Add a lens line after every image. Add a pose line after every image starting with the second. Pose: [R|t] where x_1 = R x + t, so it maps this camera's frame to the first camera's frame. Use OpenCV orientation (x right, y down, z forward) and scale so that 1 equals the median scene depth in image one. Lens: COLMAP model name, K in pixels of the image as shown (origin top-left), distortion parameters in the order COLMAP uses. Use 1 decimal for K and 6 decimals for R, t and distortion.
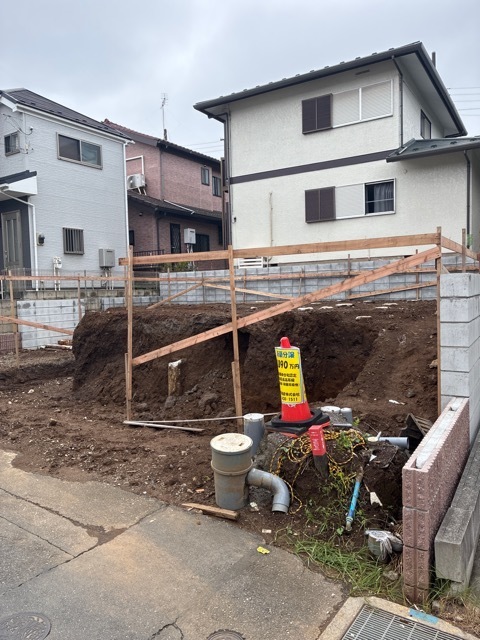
lens RADIAL K [[482.6, 0, 238.3], [0, 482.6, 319.7], [0, 0, 1]] dist [0.026056, -0.037589]
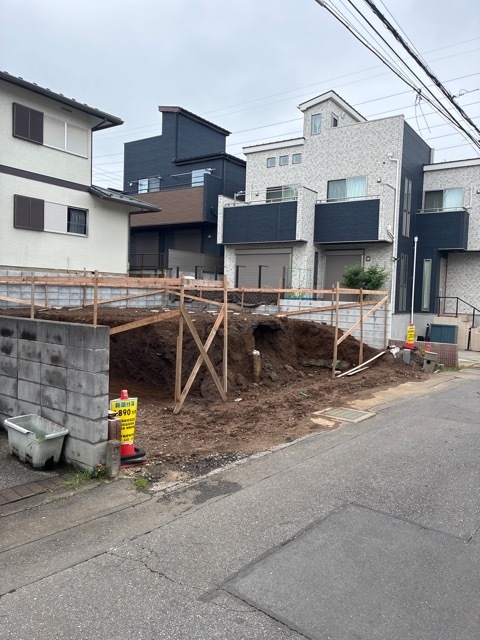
lens RADIAL K [[482.6, 0, 235.5], [0, 482.6, 315.4], [0, 0, 1]] dist [0.026056, -0.037589]
pose [[0.068086, -0.011184, 0.997617, -0.830657], [0.029335, 0.999527, 0.009203, -0.018058], [-0.997248, 0.028638, 0.068382, 0.506732]]
